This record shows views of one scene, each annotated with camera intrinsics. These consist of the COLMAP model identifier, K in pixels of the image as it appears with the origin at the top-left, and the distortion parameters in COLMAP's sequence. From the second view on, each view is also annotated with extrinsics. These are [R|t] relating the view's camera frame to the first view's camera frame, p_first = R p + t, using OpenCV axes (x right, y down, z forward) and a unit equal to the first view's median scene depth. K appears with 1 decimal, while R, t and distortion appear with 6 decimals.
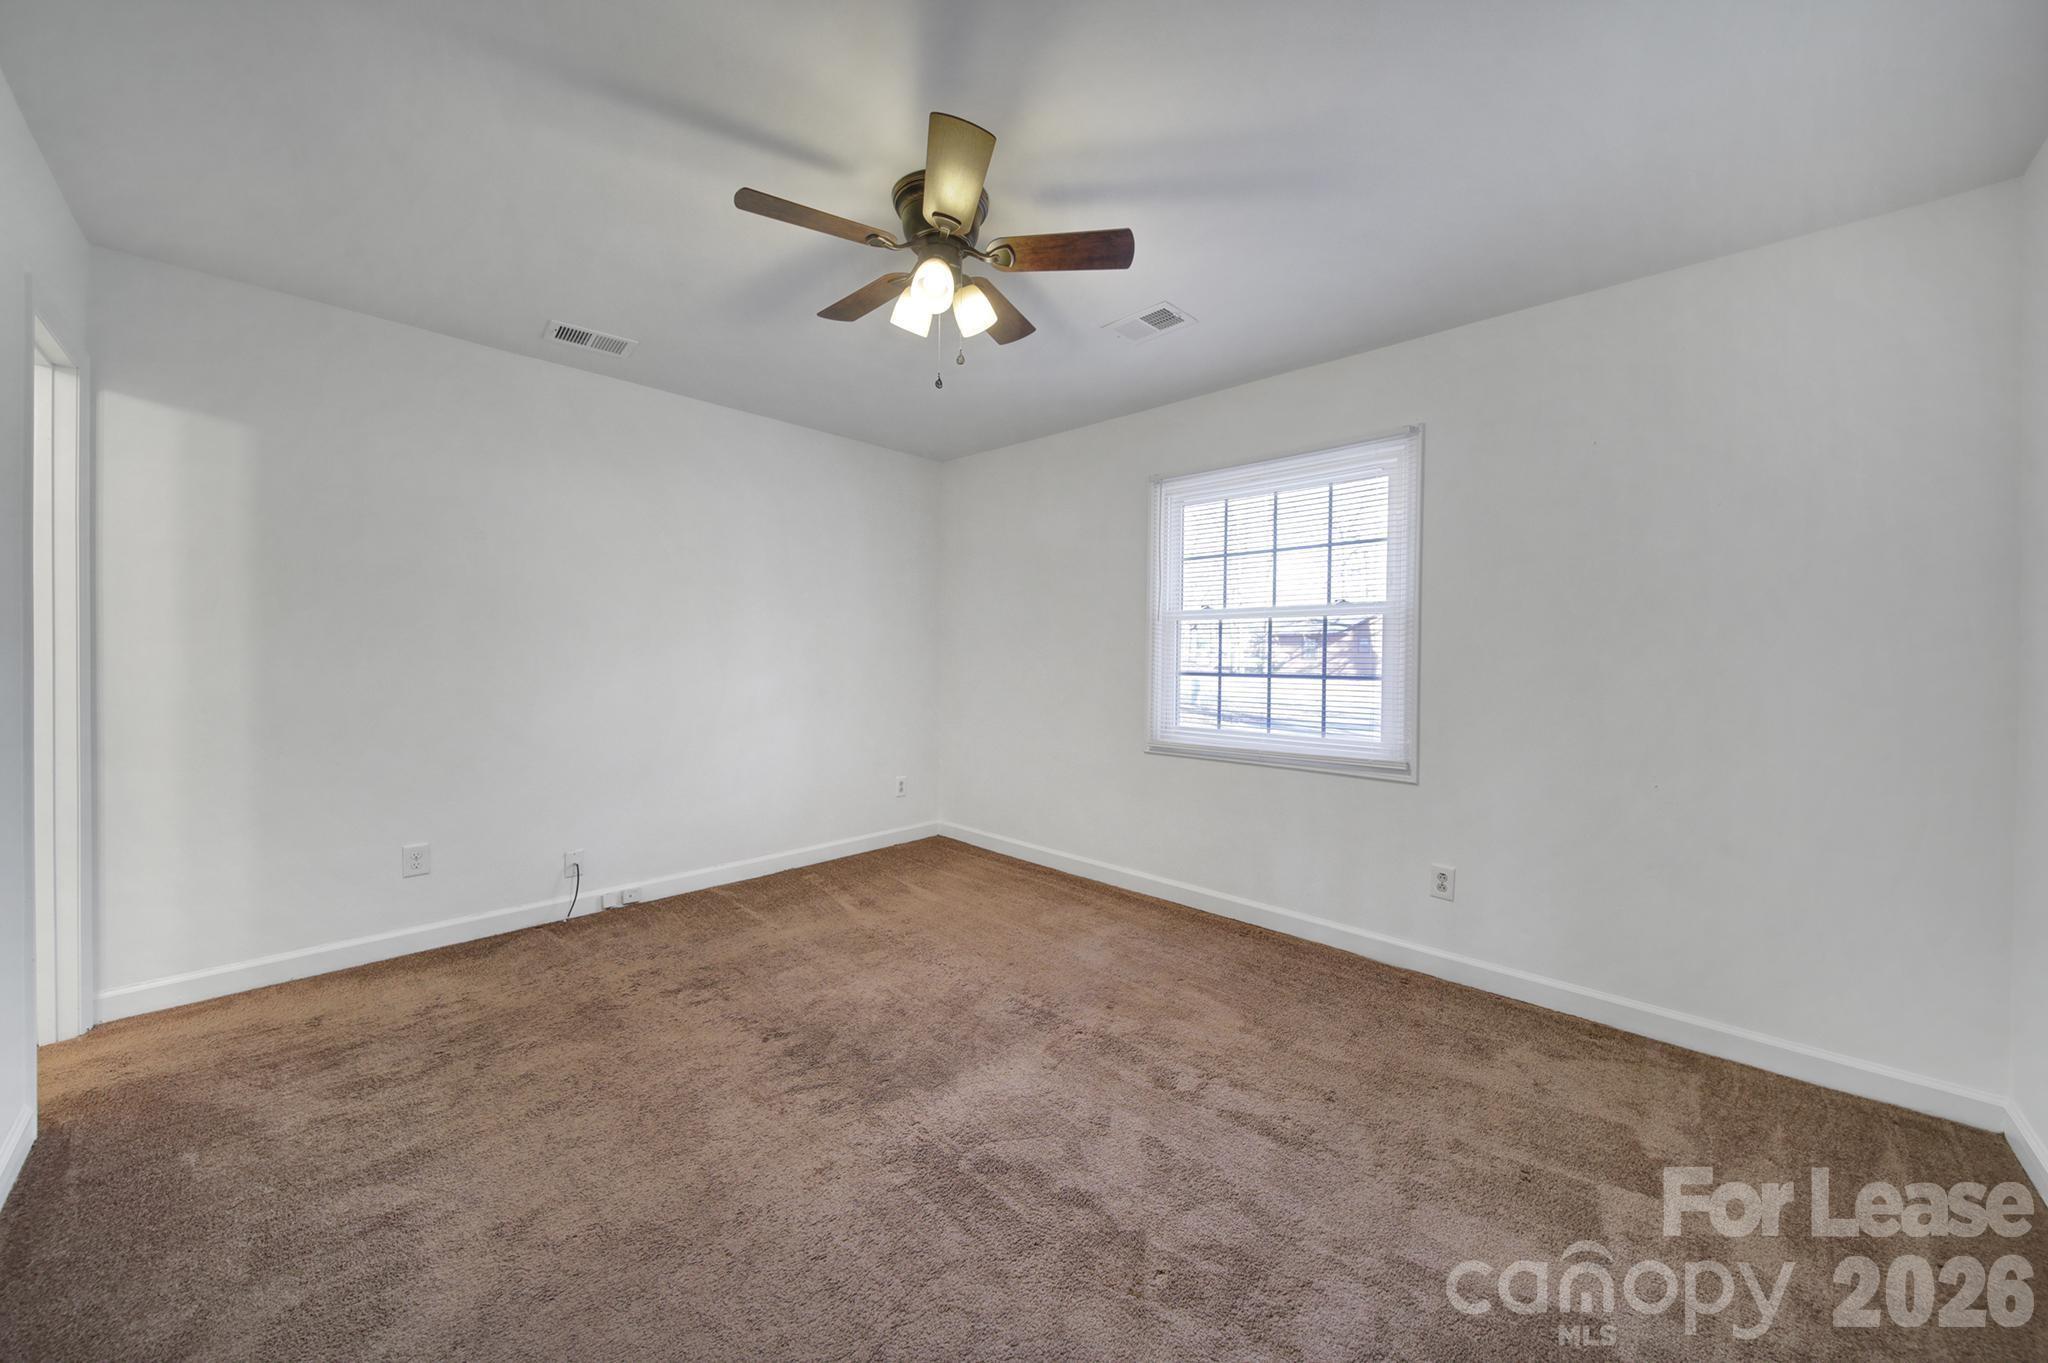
lens RADIAL K [[730.1, 0, 1018.0], [0, 730.1, 672.0], [0, 0, 1]] dist [-0.000455, -0.000073]
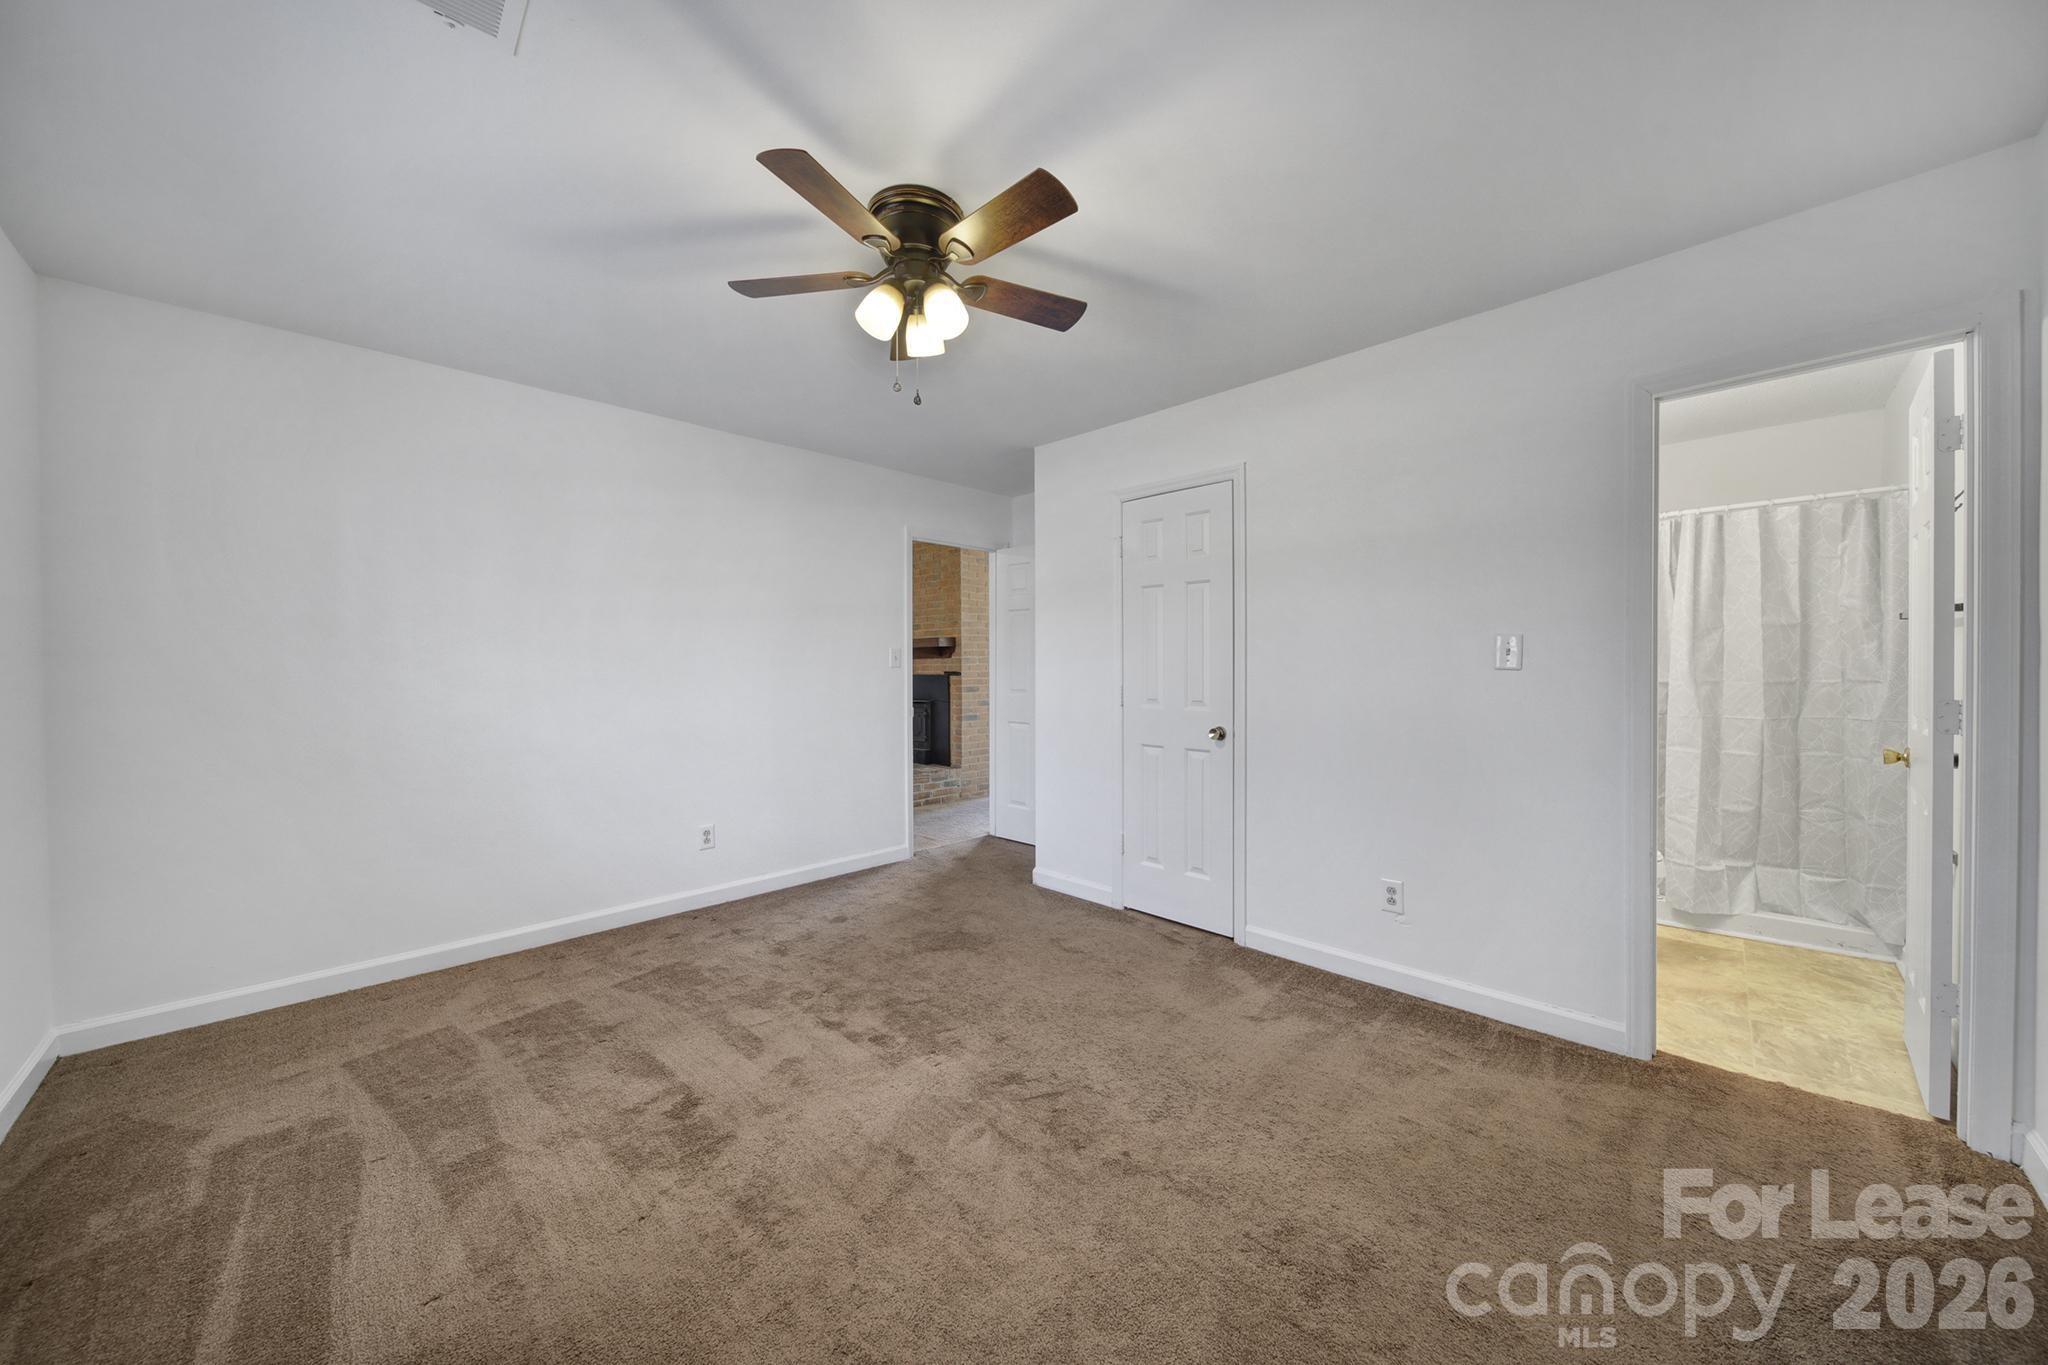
lens RADIAL K [[730.1, 0, 1018.0], [0, 730.1, 673.0], [0, 0, 1]] dist [-0.000455, -0.000073]
pose [[-0.999808, -0.001876, 0.019514, -0.293878], [-0.001407, 0.999710, 0.024029, -0.050906], [-0.019553, 0.023997, -0.999521, 2.162248]]
